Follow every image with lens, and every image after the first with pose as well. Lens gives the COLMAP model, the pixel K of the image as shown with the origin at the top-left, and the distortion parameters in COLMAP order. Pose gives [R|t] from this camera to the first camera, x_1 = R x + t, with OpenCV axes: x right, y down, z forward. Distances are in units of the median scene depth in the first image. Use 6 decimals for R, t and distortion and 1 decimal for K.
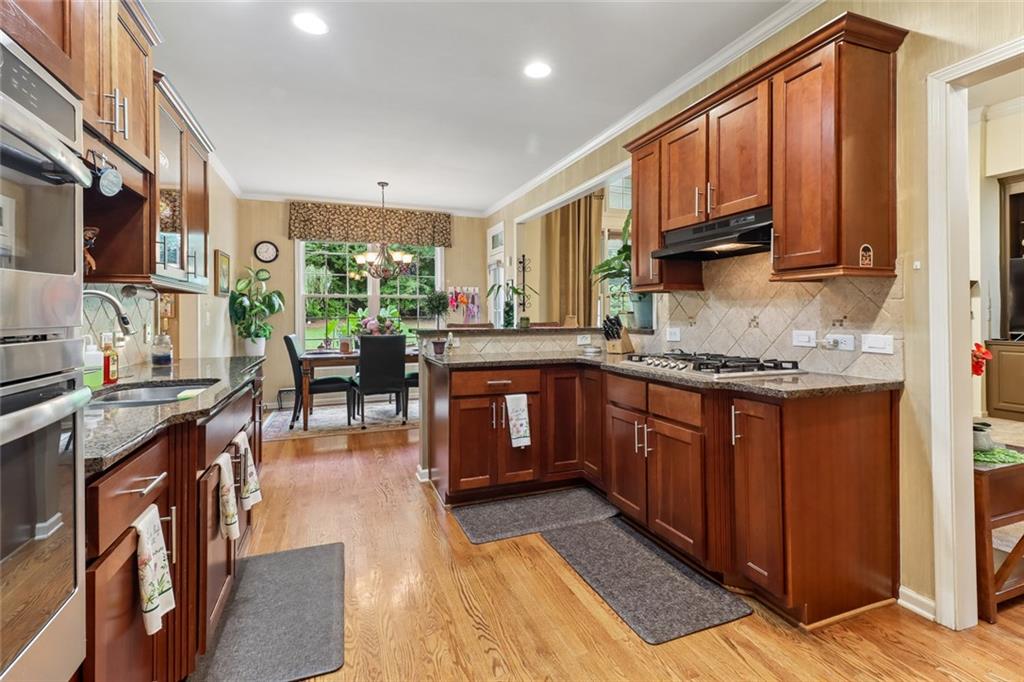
lens RADIAL K [[478.9, 0, 521.8], [0, 478.9, 313.6], [0, 0, 1]] dist [0.038499, 0.000009]
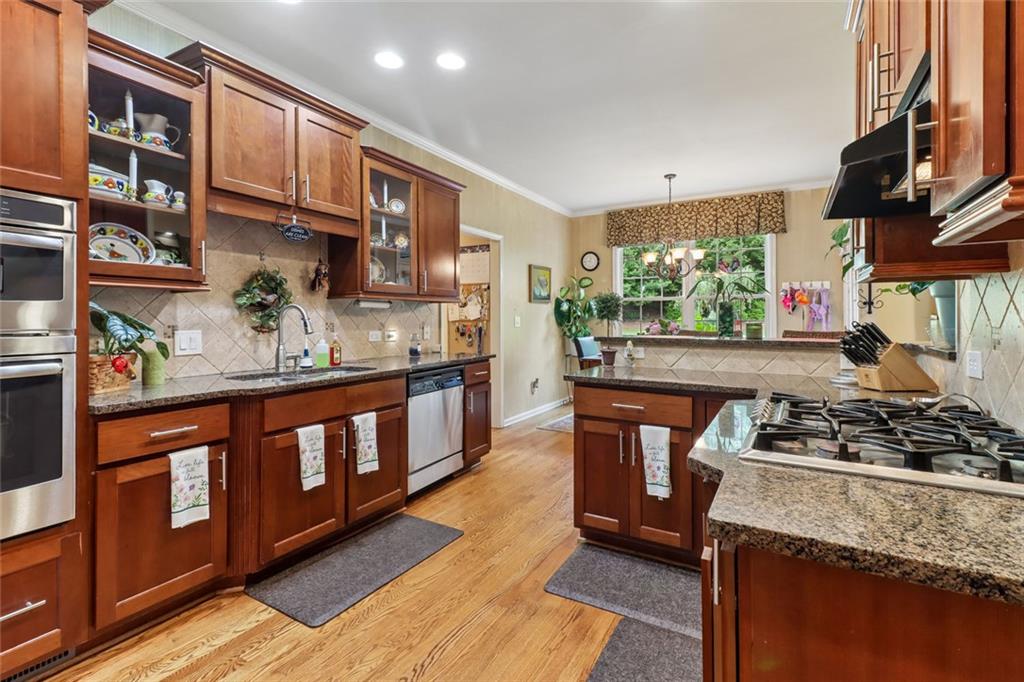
lens RADIAL K [[476.2, 0, 515.2], [0, 476.2, 319.7], [0, 0, 1]] dist [0.026387, -0.000504]
pose [[0.623103, 0.005163, -0.782123, 0.456943], [0.002042, 0.999964, 0.008227, -0.006145], [0.782137, -0.006723, 0.623070, 0.374952]]
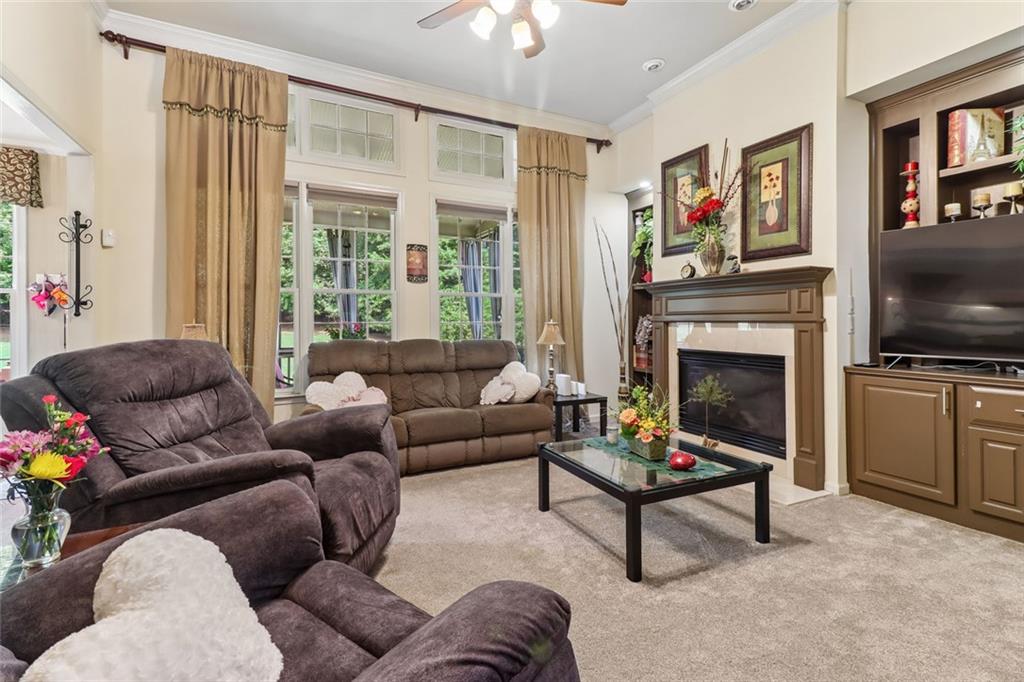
lens RADIAL K [[476.2, 0, 515.2], [0, 476.2, 319.7], [0, 0, 1]] dist [0.026387, -0.000504]
pose [[0.996904, 0.003062, 0.078570, 0.898706], [-0.003111, 0.999995, 0.000500, -0.005088], [-0.078568, -0.000743, 0.996908, 0.818401]]
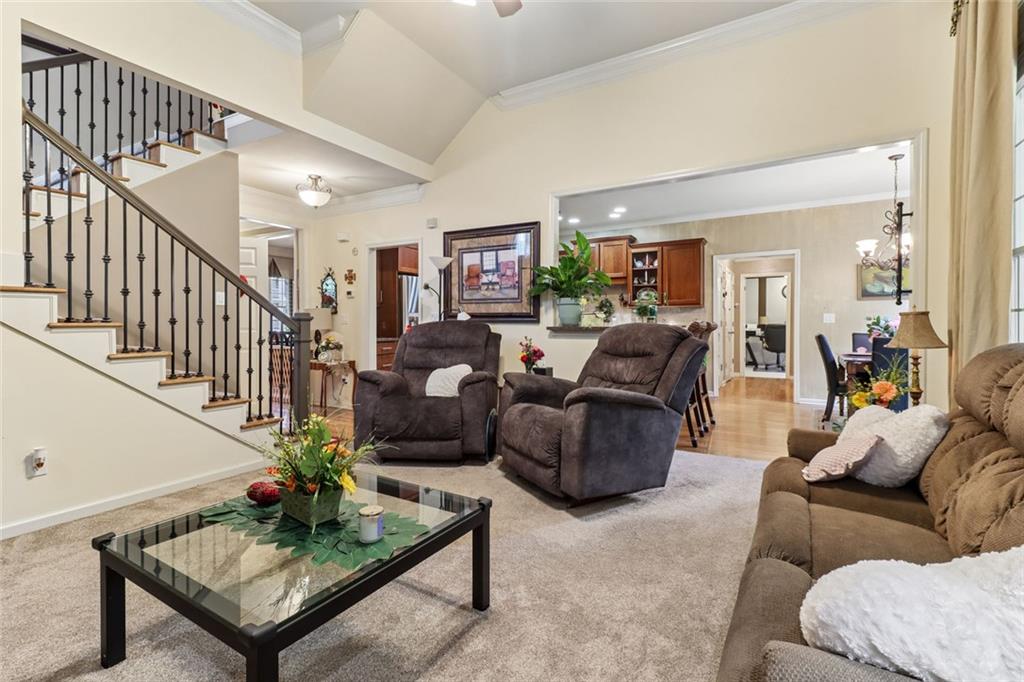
lens RADIAL K [[476.2, 0, 515.2], [0, 476.2, 319.7], [0, 0, 1]] dist [0.026387, -0.000504]
pose [[-0.805127, 0.003535, -0.593091, 1.395424], [0.009231, 0.999936, -0.006572, 0.025191], [0.593030, -0.010766, -0.805108, 2.431420]]
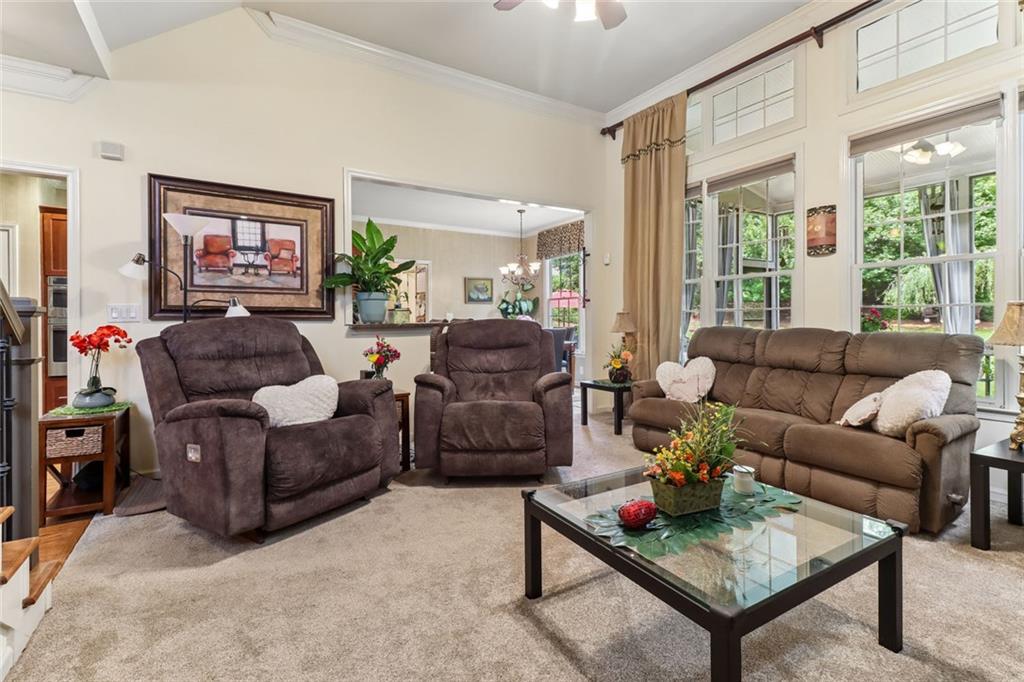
lens RADIAL K [[476.2, 0, 515.2], [0, 476.2, 319.7], [0, 0, 1]] dist [0.026387, -0.000504]
pose [[0.170195, 0.003782, -0.985403, 1.809213], [0.011063, 0.999922, 0.005748, 0.022982], [0.985348, -0.011880, 0.170140, 1.440967]]
